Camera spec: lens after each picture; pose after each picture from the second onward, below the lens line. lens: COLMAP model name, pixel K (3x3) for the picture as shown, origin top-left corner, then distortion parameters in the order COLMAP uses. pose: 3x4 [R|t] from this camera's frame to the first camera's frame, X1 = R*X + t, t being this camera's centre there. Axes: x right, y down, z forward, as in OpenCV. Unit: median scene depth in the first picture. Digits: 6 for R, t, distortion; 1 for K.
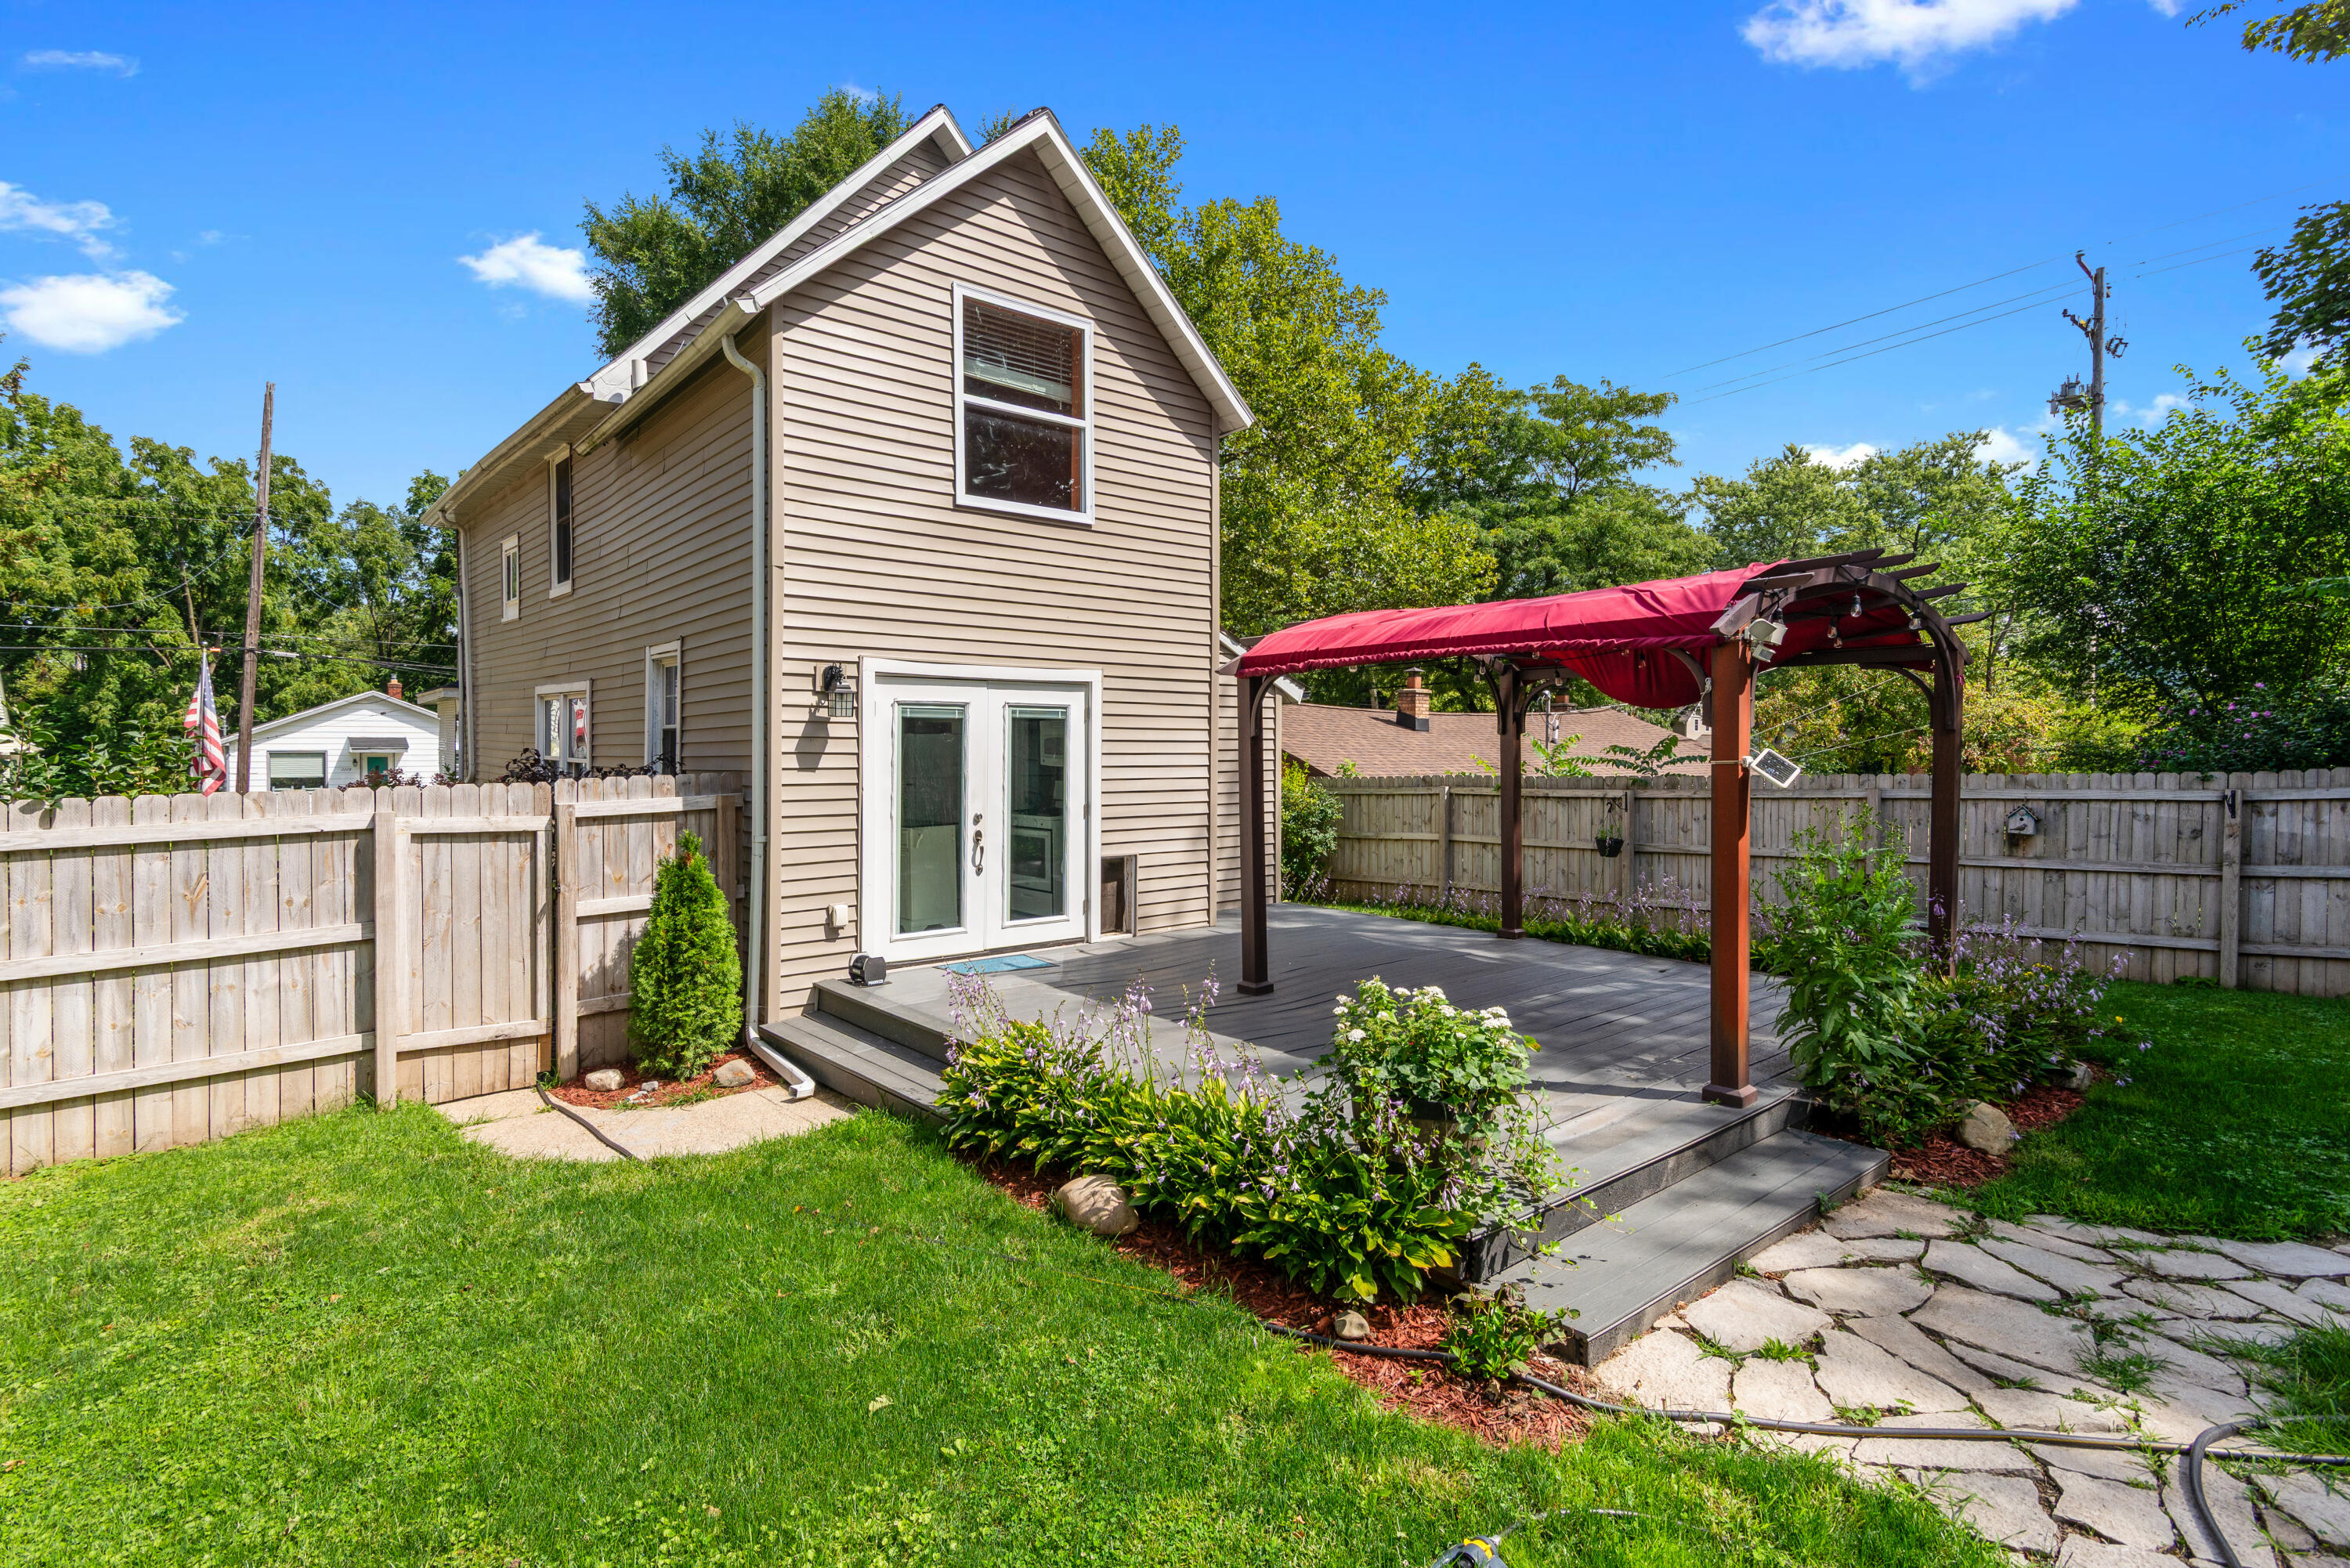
lens RADIAL K [[1122.5, 0, 1129.3], [0, 1122.5, 773.8], [0, 0, 1]] dist [0.017359, -0.000240]
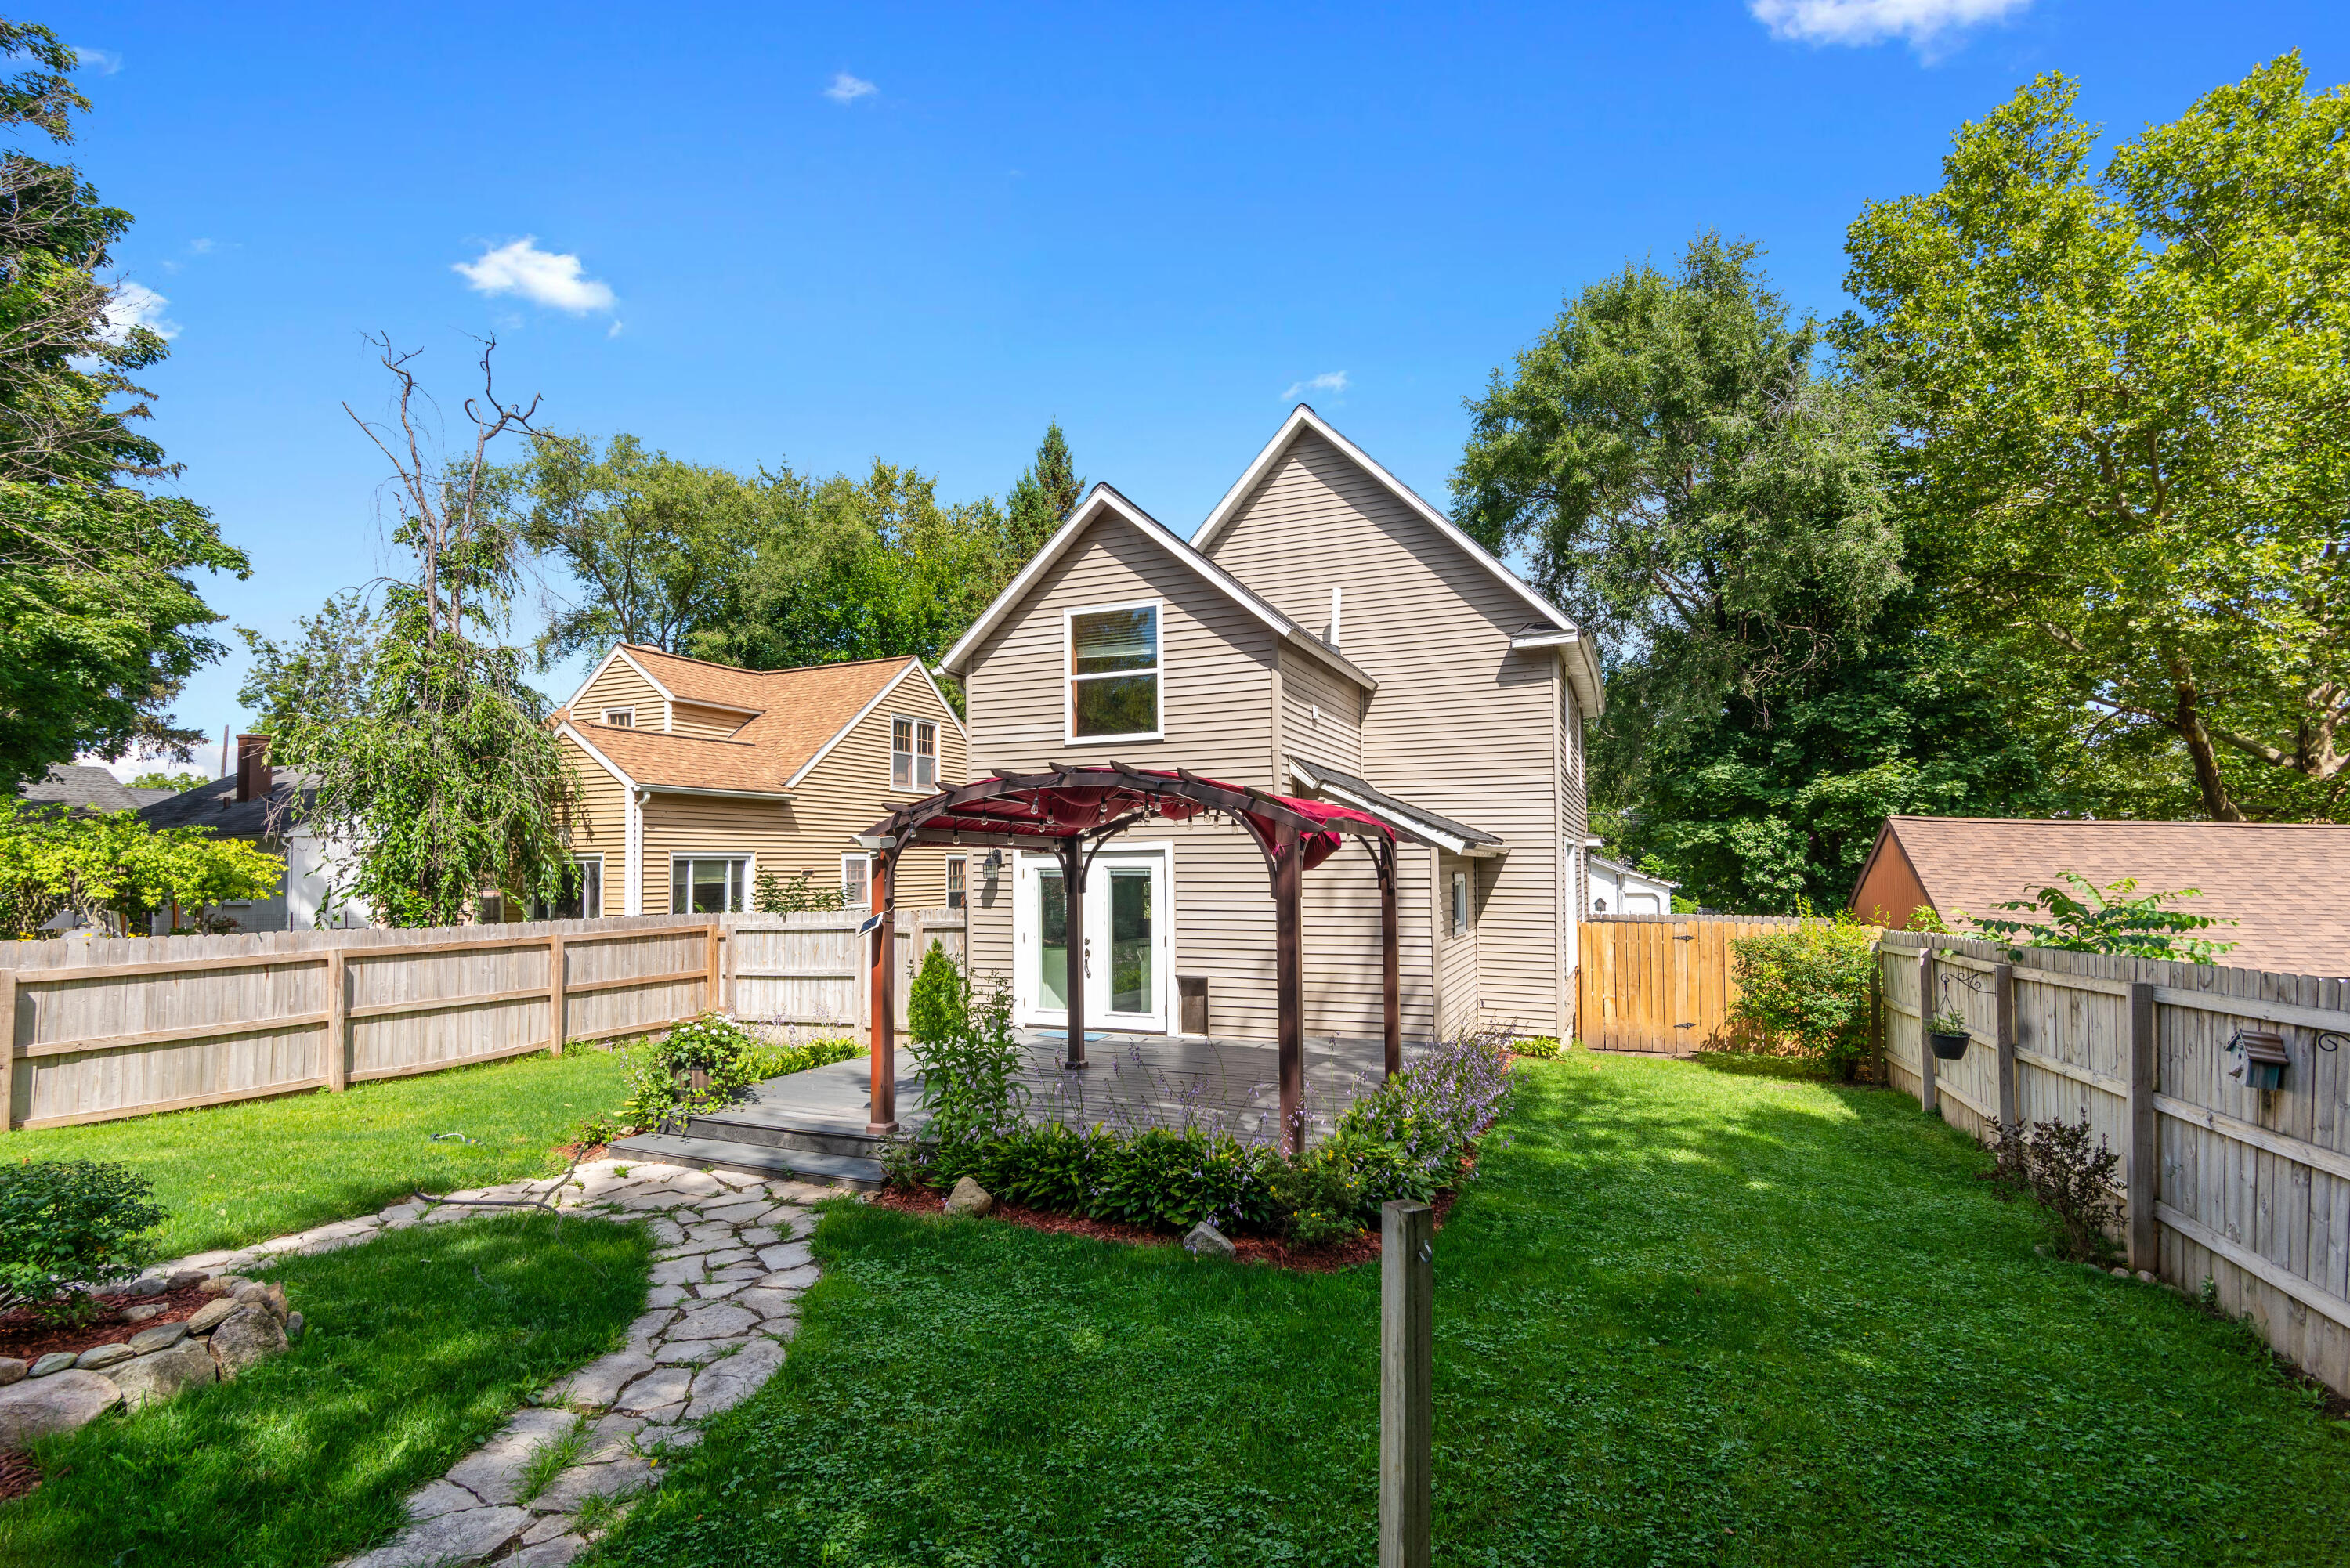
lens RADIAL K [[1122.5, 0, 1144.9], [0, 1122.5, 839.4], [0, 0, 1]] dist [0.017359, -0.000240]
pose [[0.458595, -0.026889, -0.888239, 1.221037], [-0.016038, 0.999129, -0.038526, -0.040259], [0.888501, 0.031913, 0.457764, 0.337192]]
